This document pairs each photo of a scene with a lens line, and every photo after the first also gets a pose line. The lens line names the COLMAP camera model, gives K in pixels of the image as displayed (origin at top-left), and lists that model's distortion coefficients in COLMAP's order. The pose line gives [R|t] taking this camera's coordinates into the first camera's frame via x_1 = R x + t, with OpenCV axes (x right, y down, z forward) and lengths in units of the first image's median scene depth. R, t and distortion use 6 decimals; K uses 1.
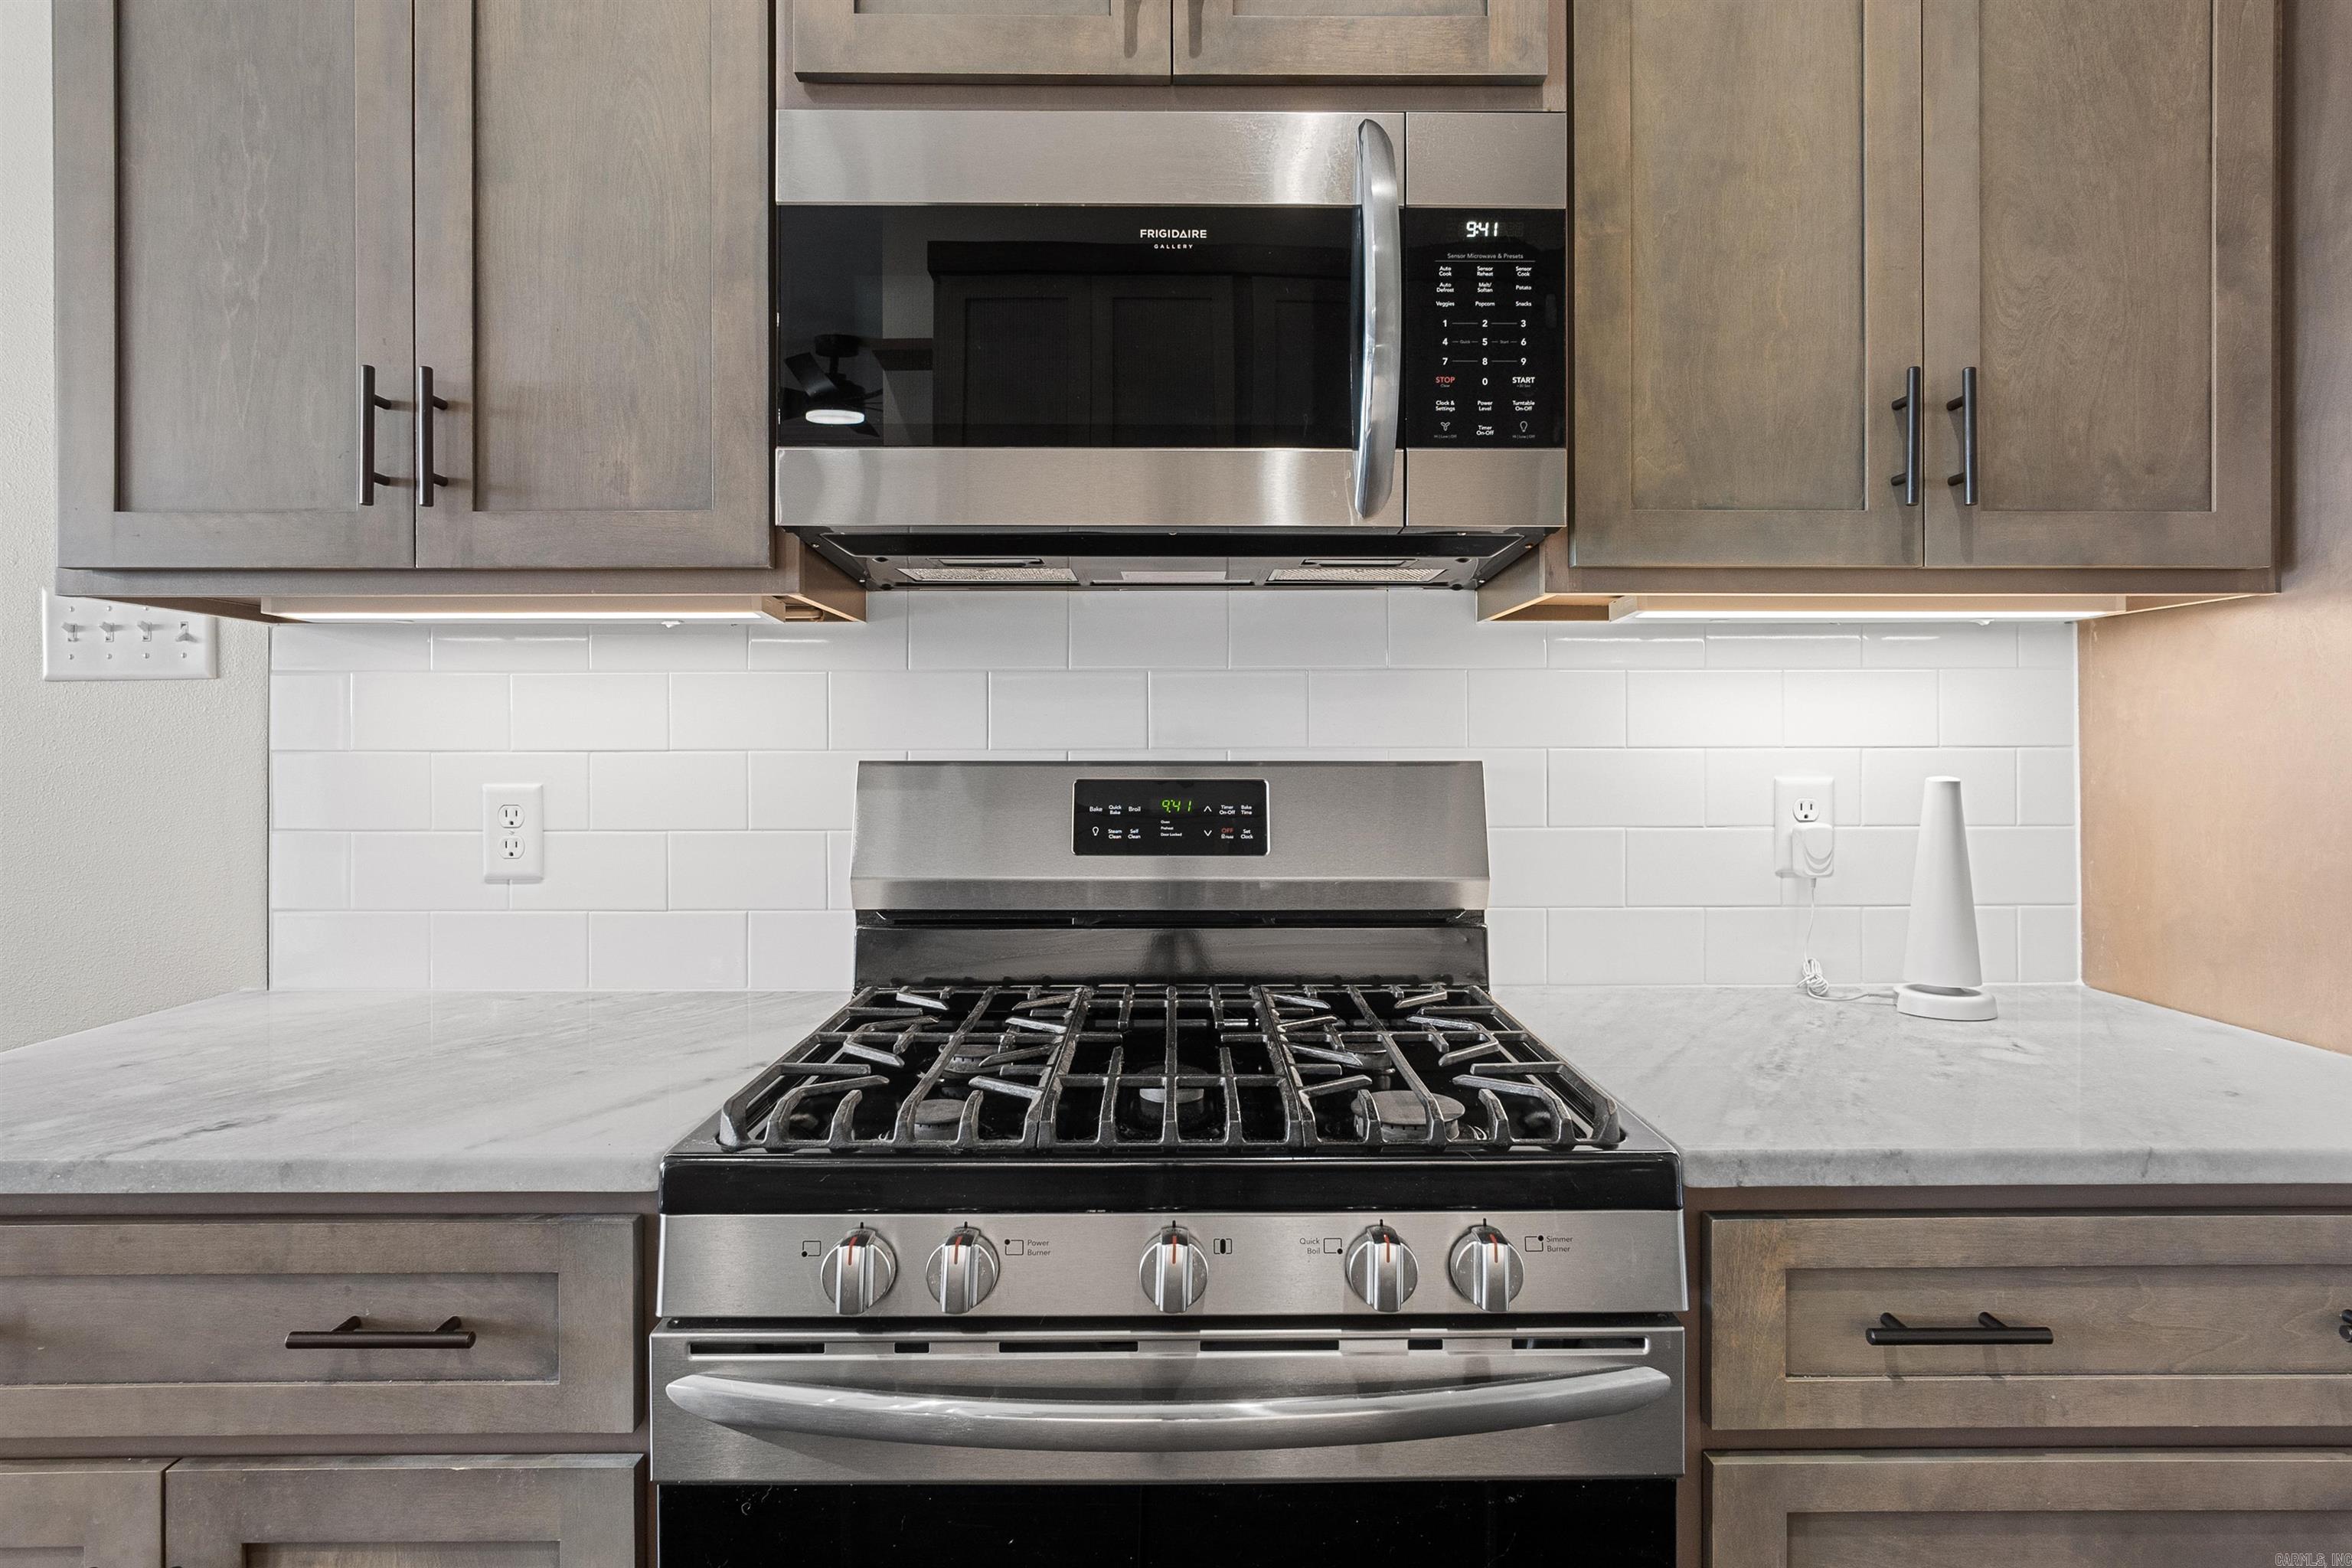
lens RADIAL K [[1273.1, 0, 1181.0], [0, 1273.1, 744.4], [0, 0, 1]] dist [-0.000921, 0.000527]
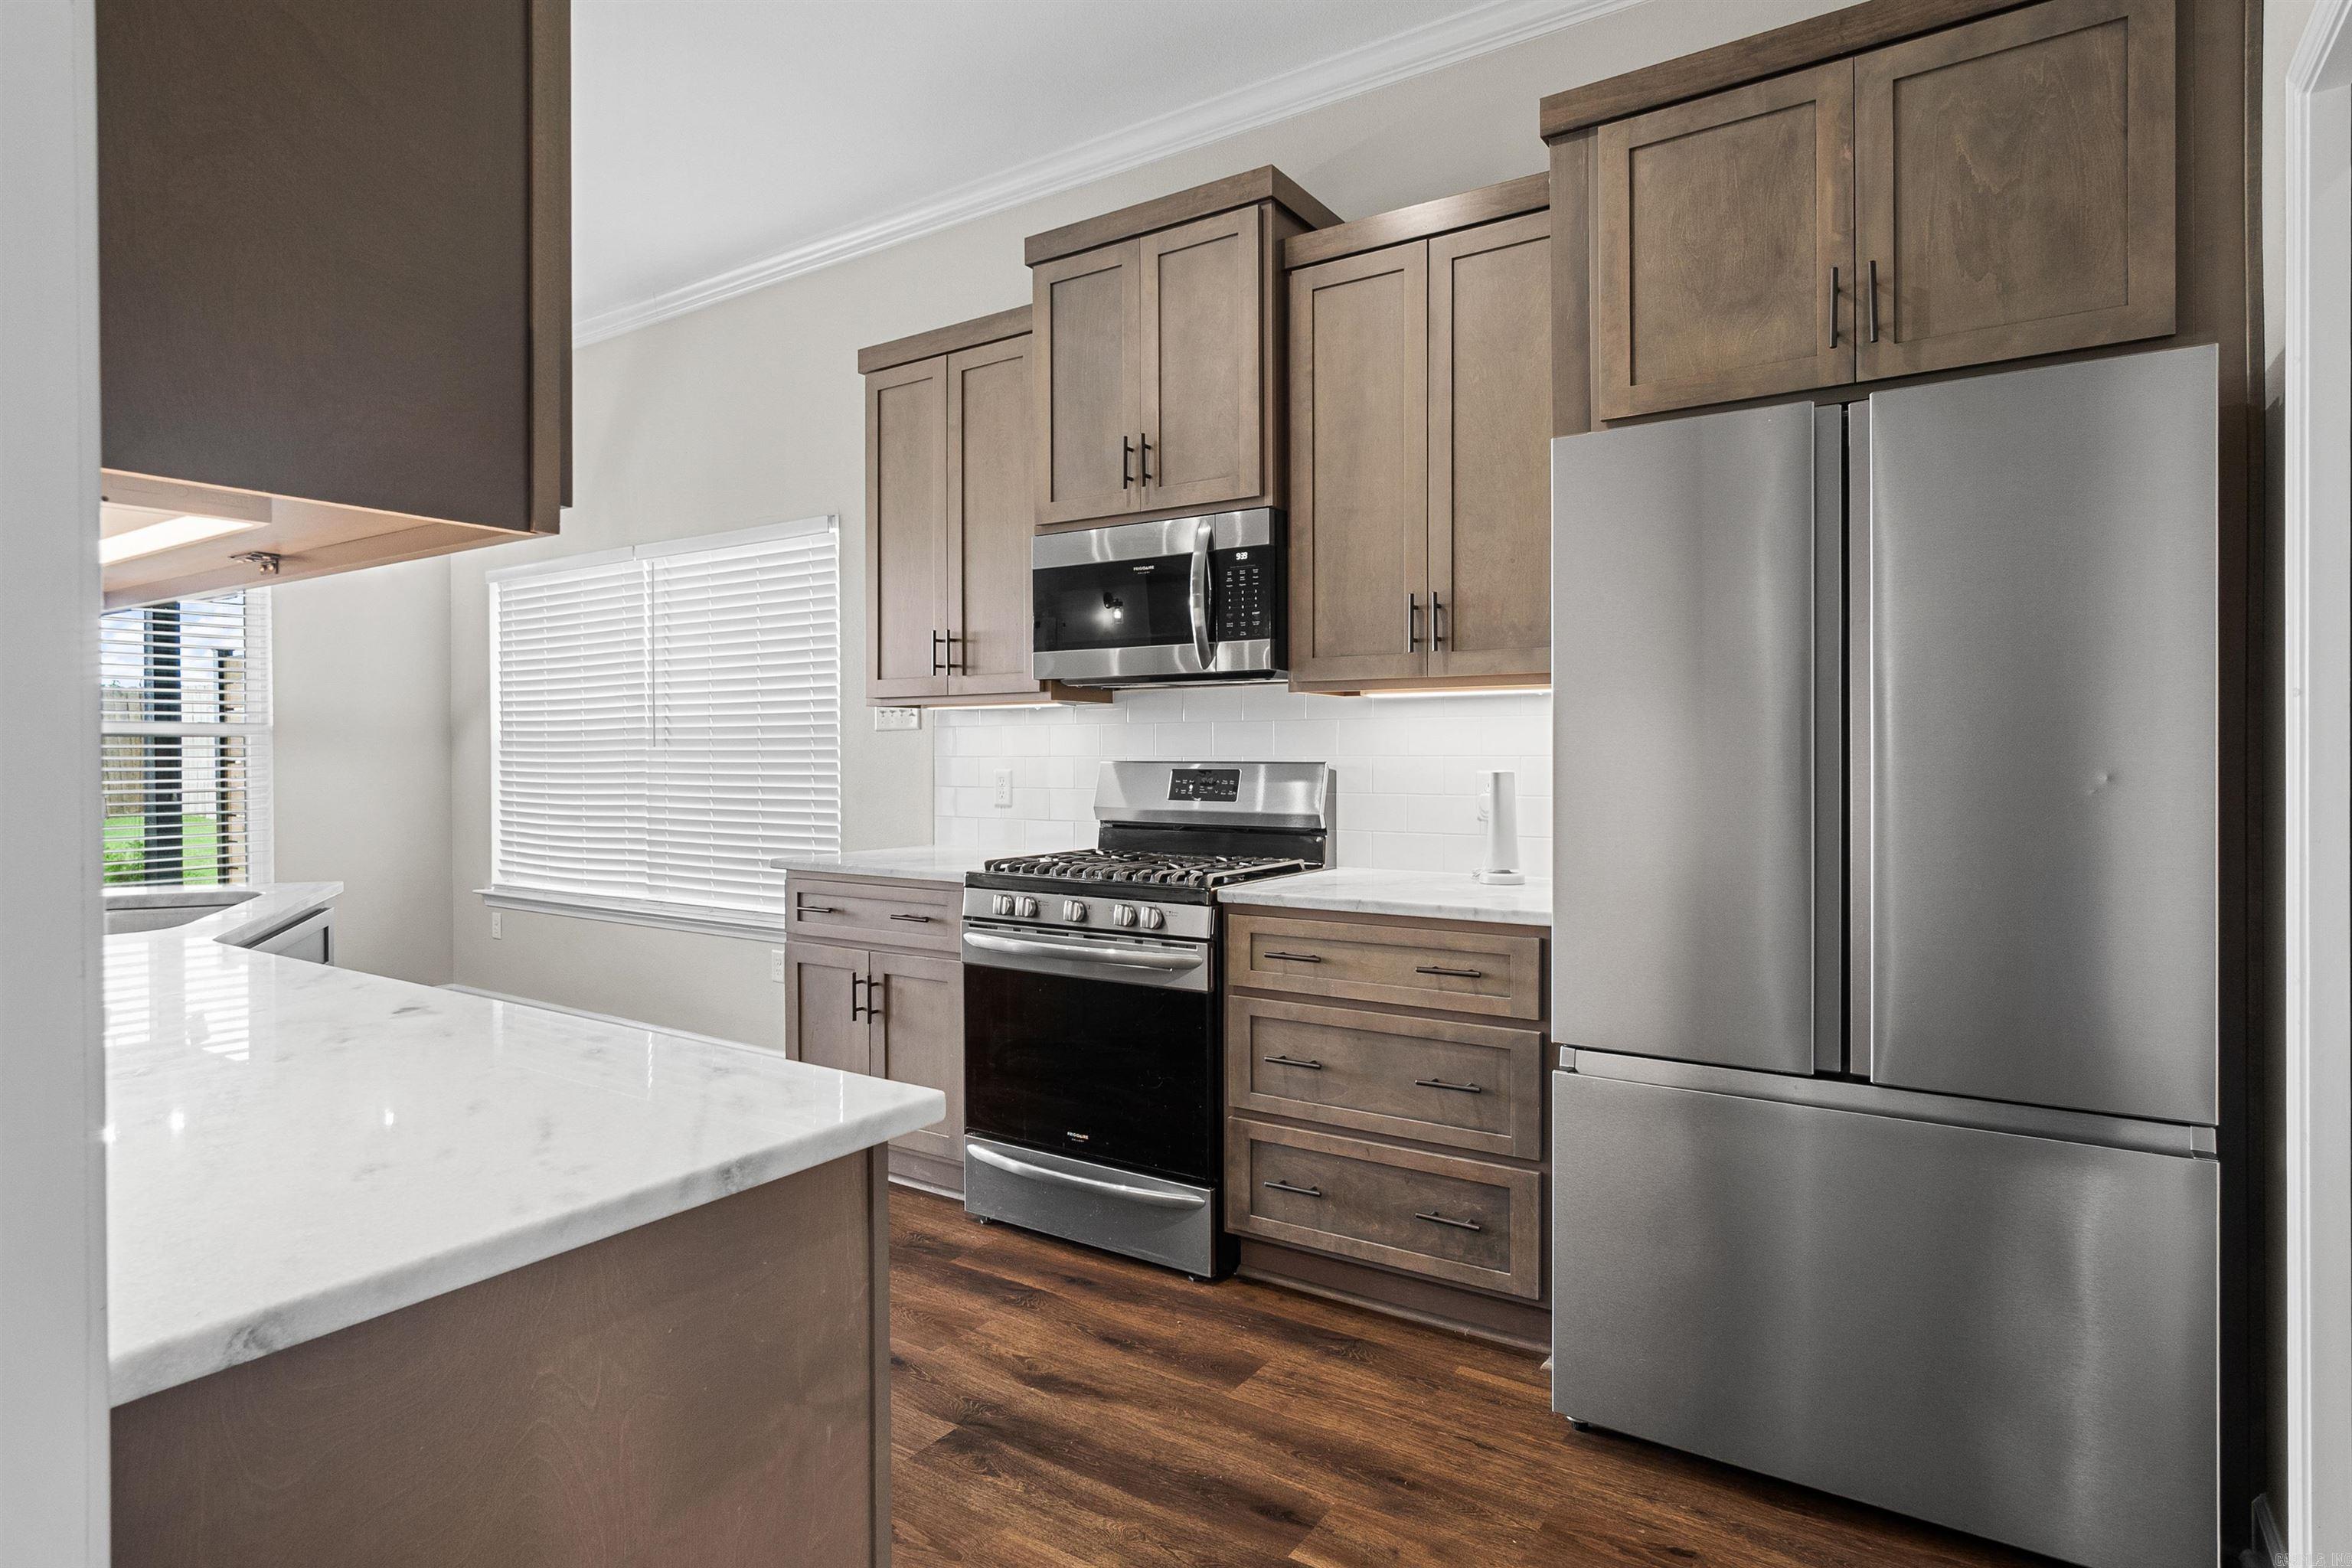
lens RADIAL K [[1260.8, 0, 1188.4], [0, 1260.8, 765.3], [0, 0, 1]] dist [0.027936, -0.045122]
pose [[0.829833, 0.005048, -0.557989, 1.532732], [0.000906, 0.999946, 0.010395, -0.004920], [0.558011, -0.009132, 0.829783, -1.158948]]
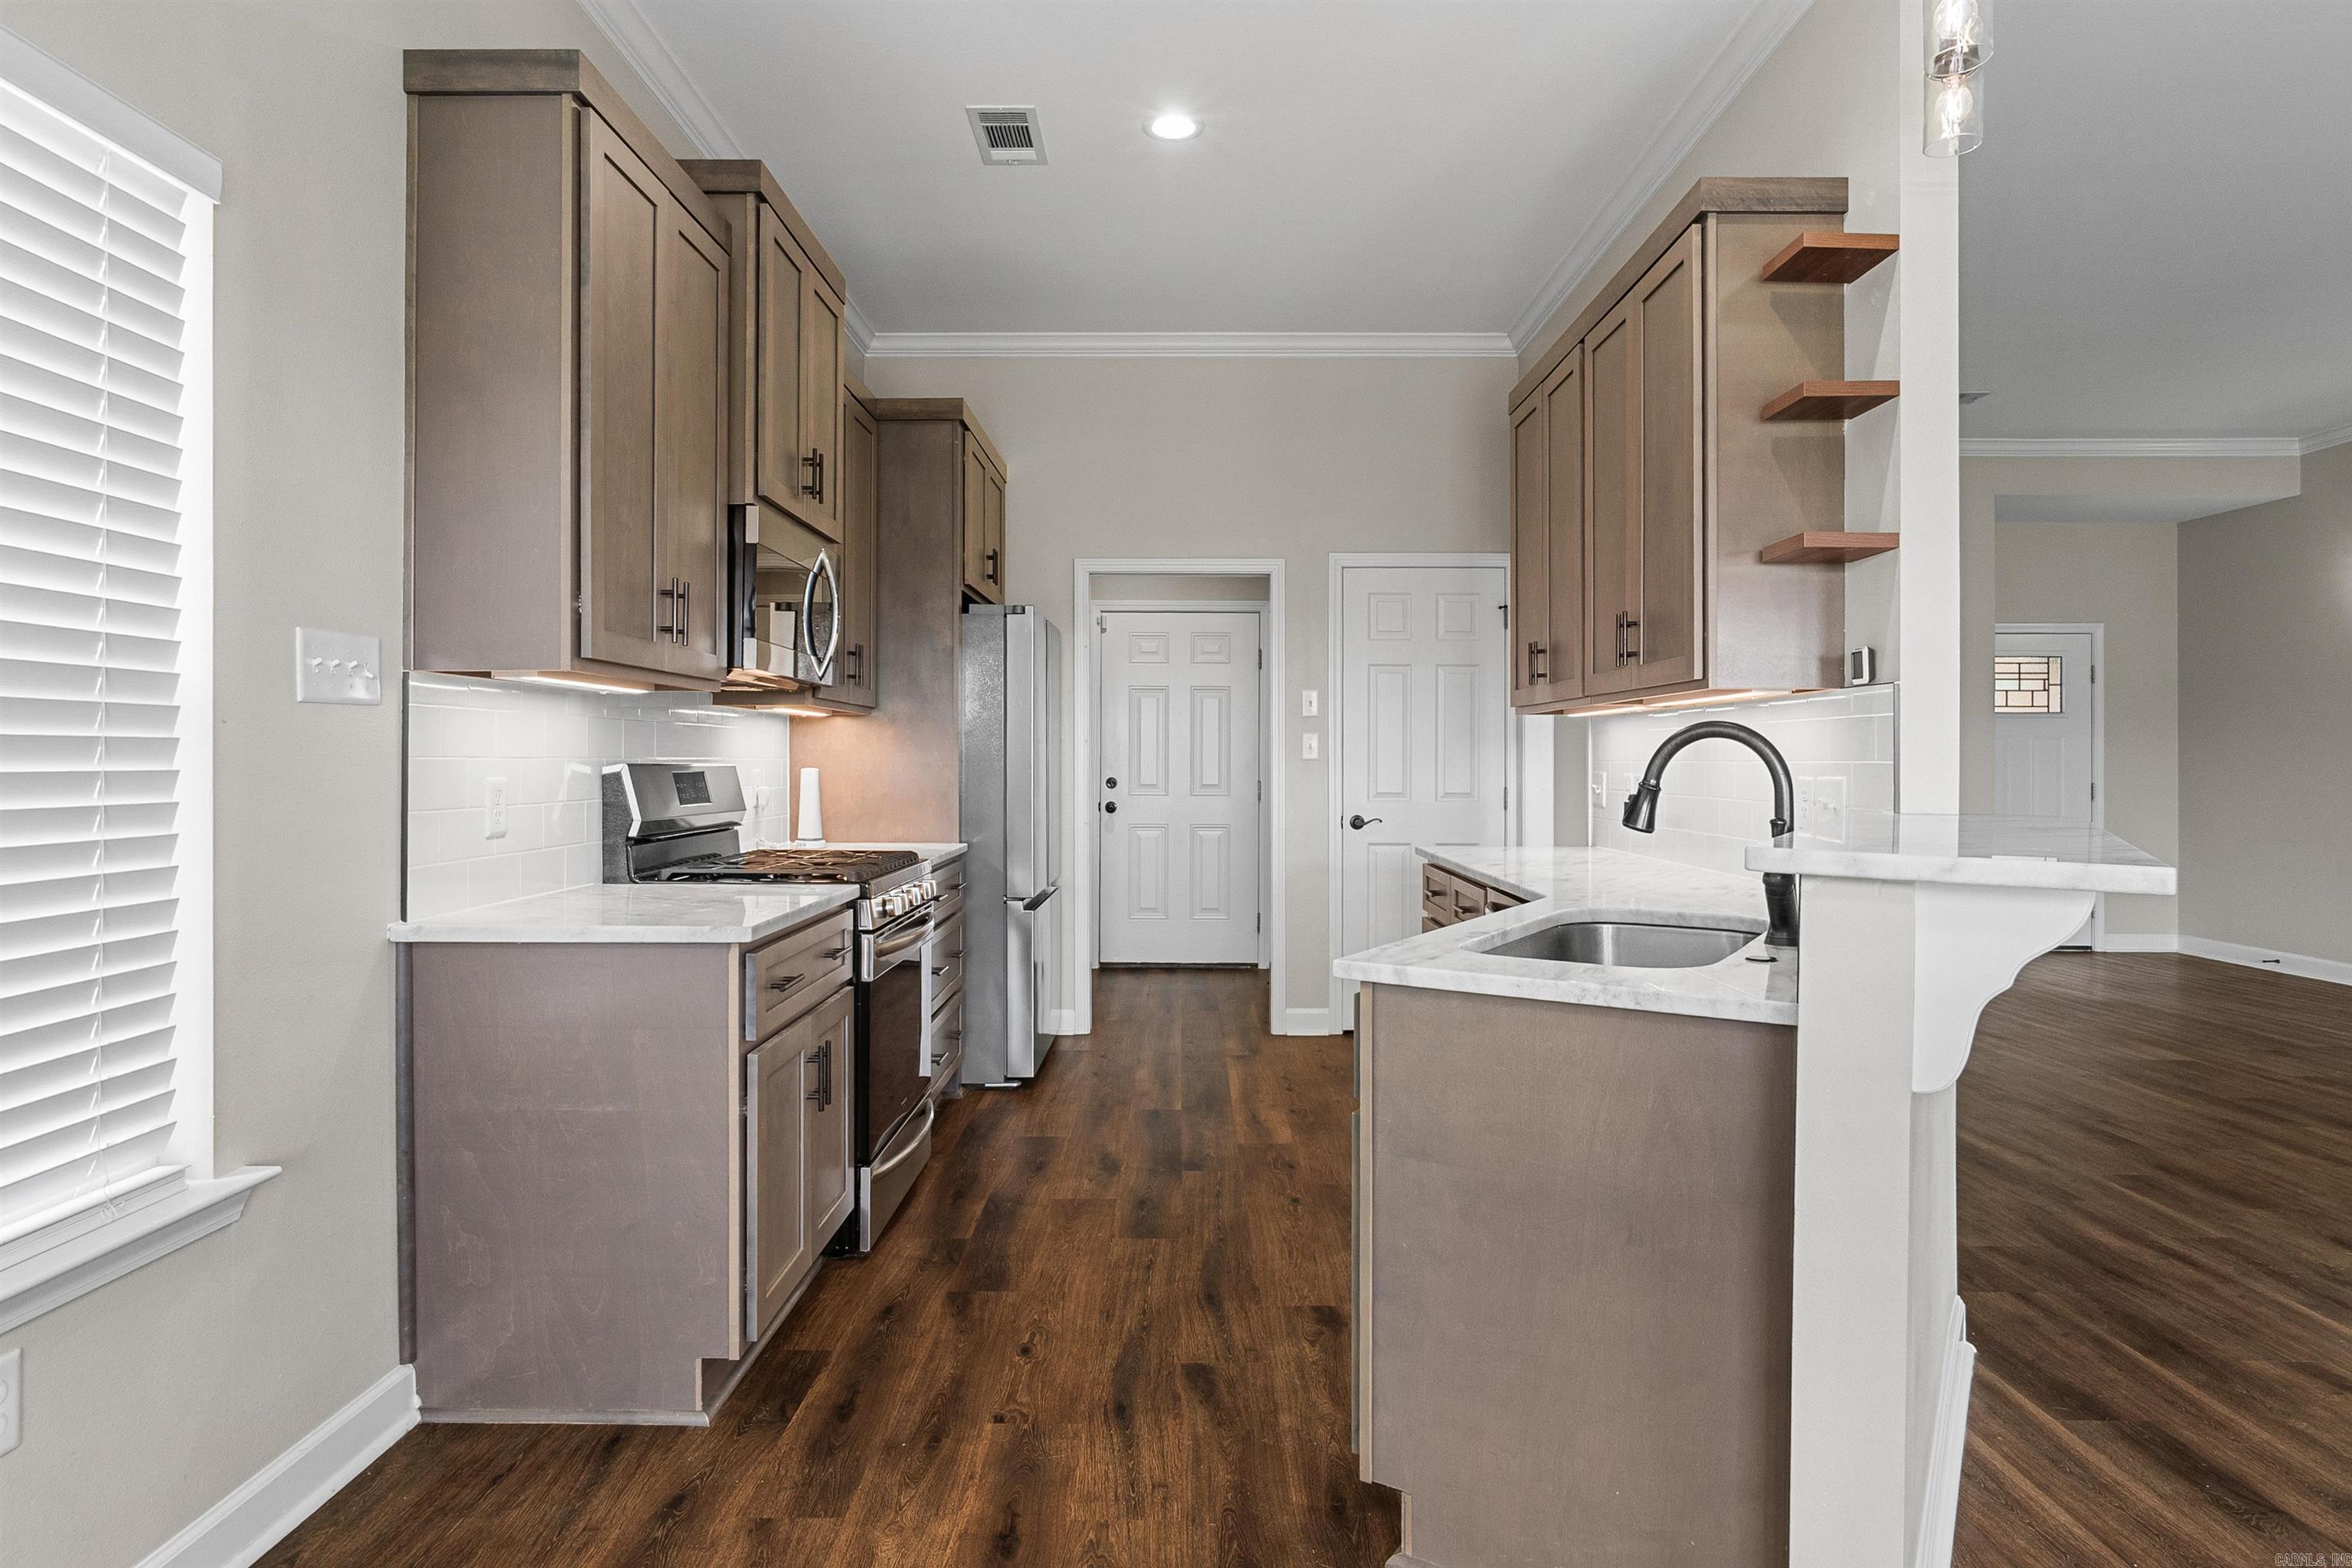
lens RADIAL K [[1281.2, 0, 1181.1], [0, 1281.2, 757.7], [0, 0, 1]] dist [-0.020147, 0.000825]
pose [[0.011343, 0.005497, 0.999921, -2.710926], [-0.003447, 0.999979, -0.005458, 0.014902], [-0.999930, -0.003385, 0.011362, 0.120799]]
